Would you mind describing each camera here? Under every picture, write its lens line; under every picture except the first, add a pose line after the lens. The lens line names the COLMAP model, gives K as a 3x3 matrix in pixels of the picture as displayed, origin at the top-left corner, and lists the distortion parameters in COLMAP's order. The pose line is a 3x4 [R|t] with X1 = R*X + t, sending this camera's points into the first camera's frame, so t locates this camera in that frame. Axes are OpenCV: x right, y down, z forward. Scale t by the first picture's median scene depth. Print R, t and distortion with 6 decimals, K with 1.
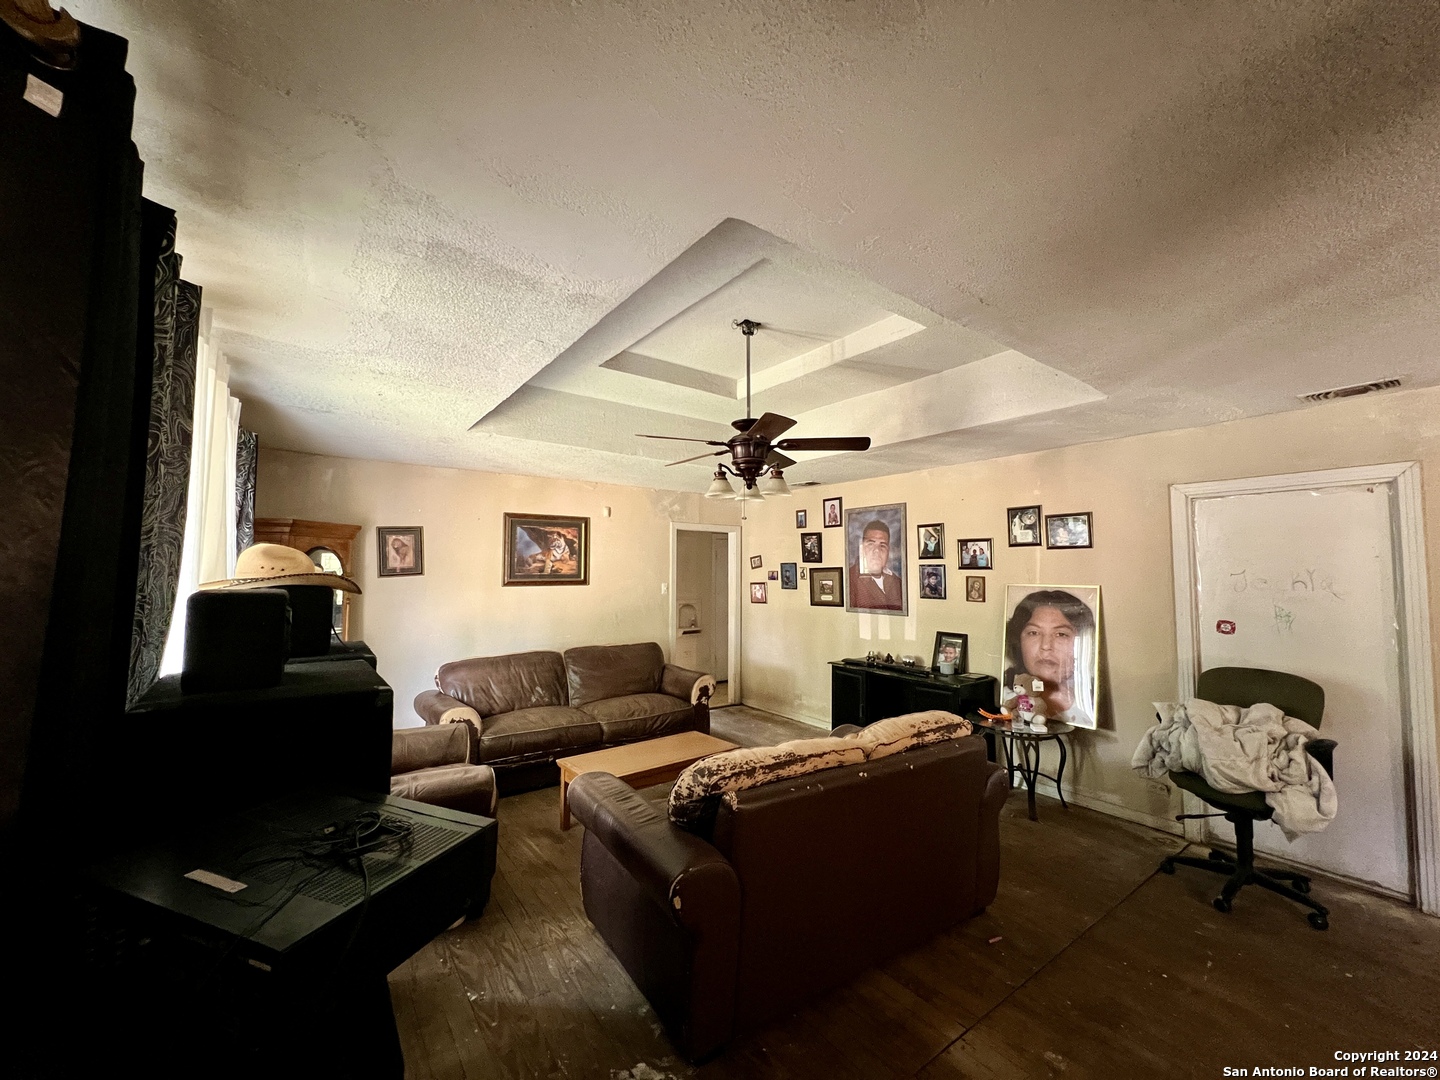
lens RADIAL K [[564.7, 0, 721.3], [0, 564.7, 538.9], [0, 0, 1]] dist [-0.003515, -0.000125]
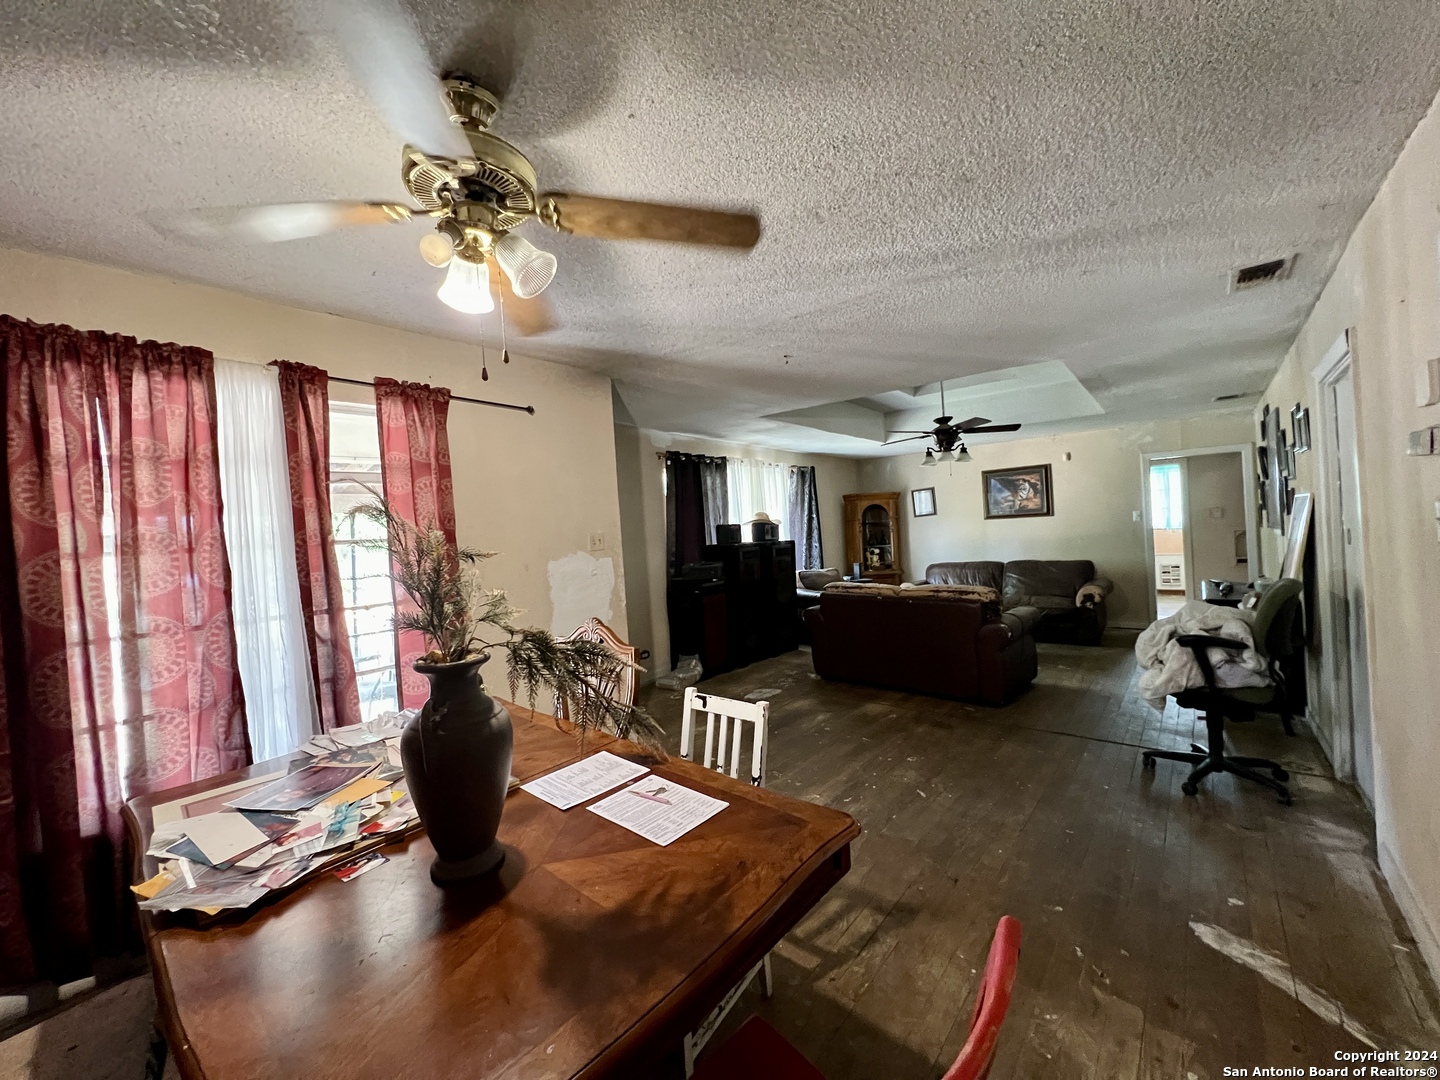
lens RADIAL K [[564.7, 0, 720.6], [0, 564.7, 539.6], [0, 0, 1]] dist [-0.003515, -0.000125]
pose [[0.221834, -0.004937, -0.975072, 0.923659], [0.109863, 0.993746, 0.019963, 0.027620], [0.968876, -0.111552, 0.220989, -0.037971]]
